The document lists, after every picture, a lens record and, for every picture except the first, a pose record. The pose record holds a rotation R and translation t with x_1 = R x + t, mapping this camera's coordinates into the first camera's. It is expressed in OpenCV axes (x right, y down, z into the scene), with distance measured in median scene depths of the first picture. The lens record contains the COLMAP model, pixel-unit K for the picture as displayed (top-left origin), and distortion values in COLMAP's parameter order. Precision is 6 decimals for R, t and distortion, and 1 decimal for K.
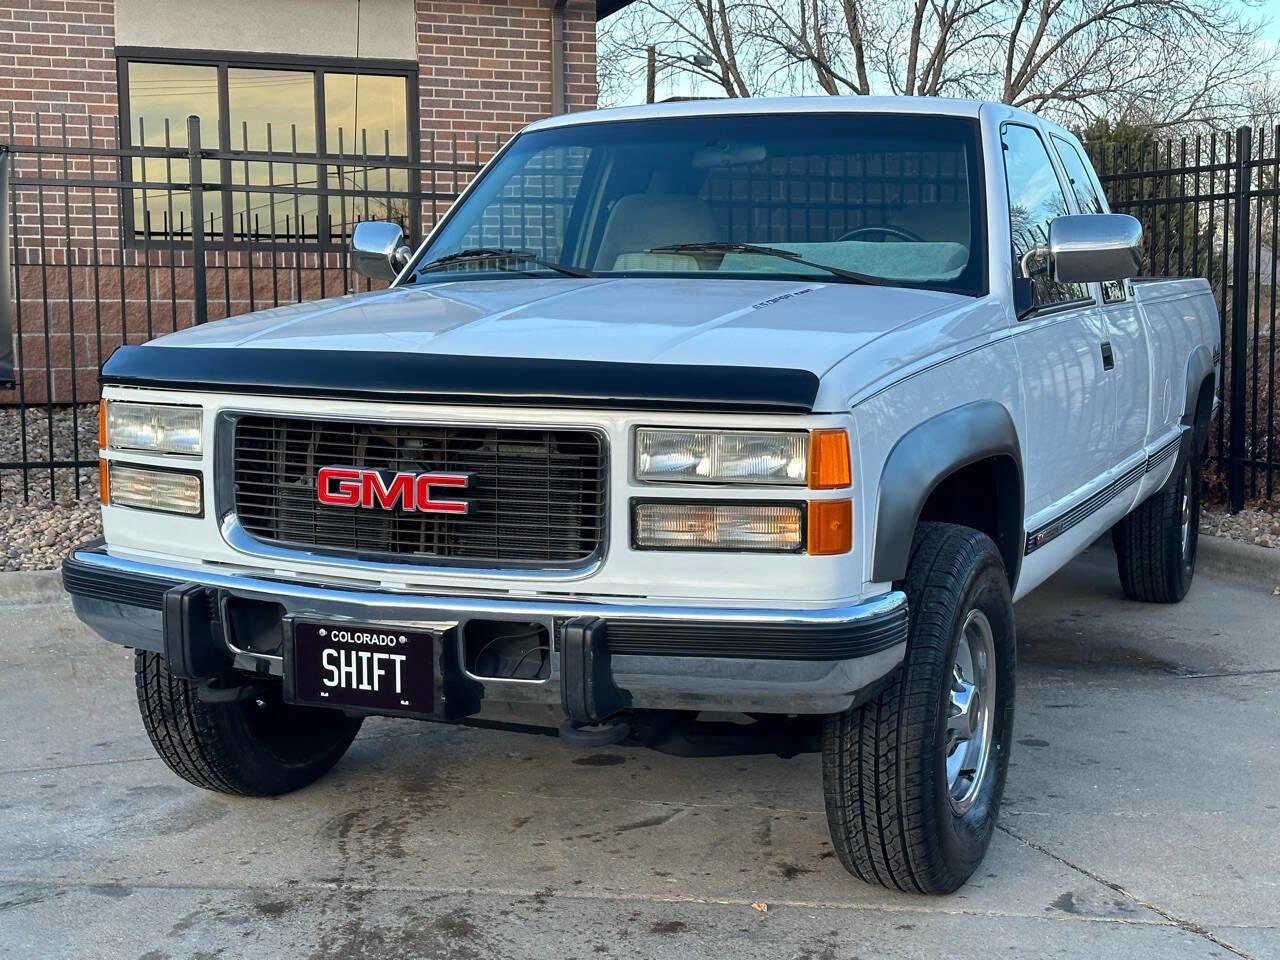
lens RADIAL K [[1776.7, 0, 644.4], [0, 1776.7, 470.8], [0, 0, 1]] dist [0.119052, 0.000000]
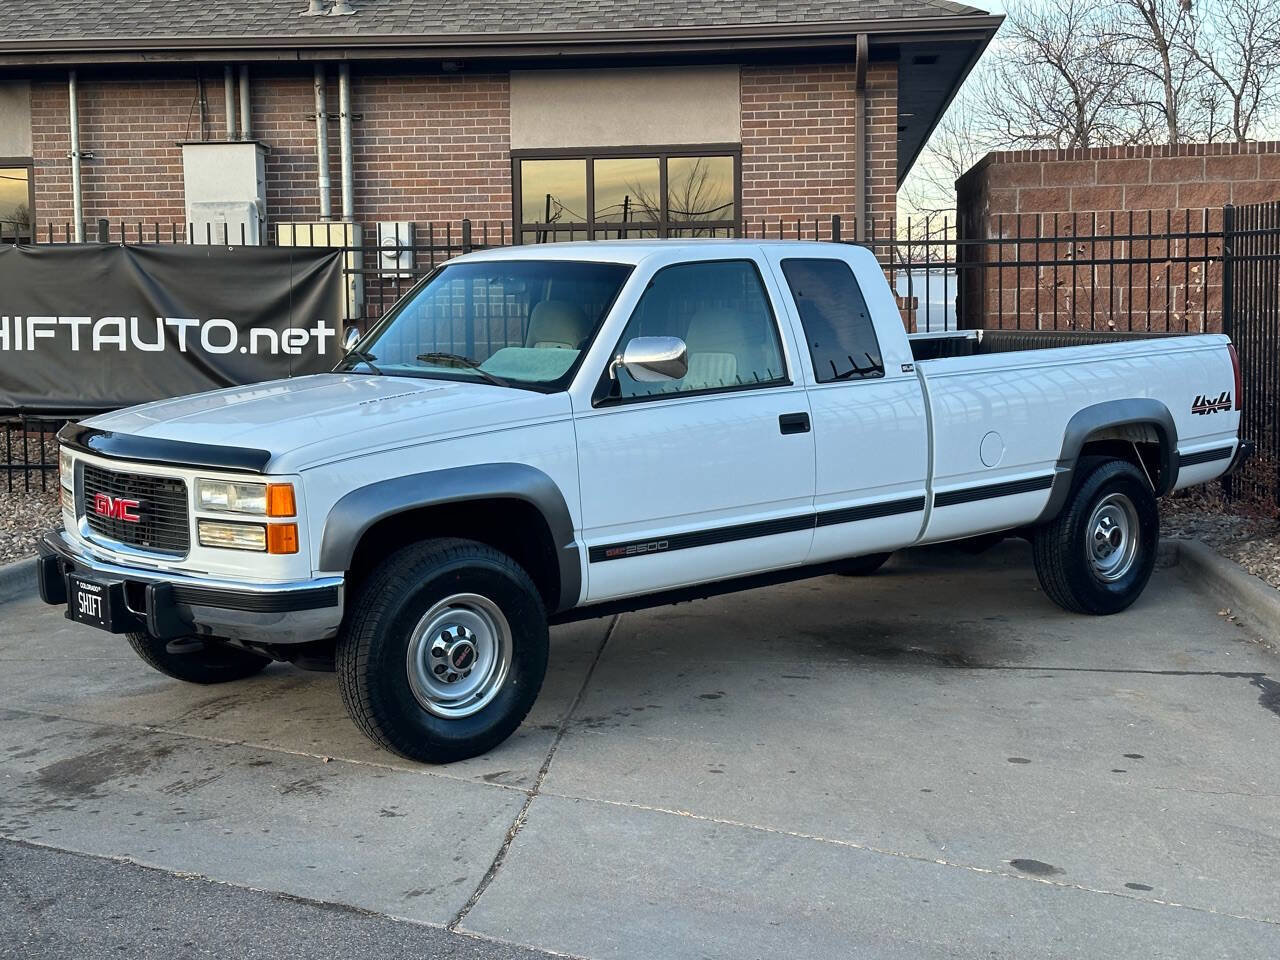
lens RADIAL K [[1776.7, 0, 651.6], [0, 1776.7, 465.8], [0, 0, 1]] dist [0.119052, 0.000000]
pose [[0.904213, 0.029093, -0.426090, 0.946631], [-0.026340, 0.999577, 0.012353, -0.057649], [0.426269, 0.000054, 0.904597, -0.362071]]
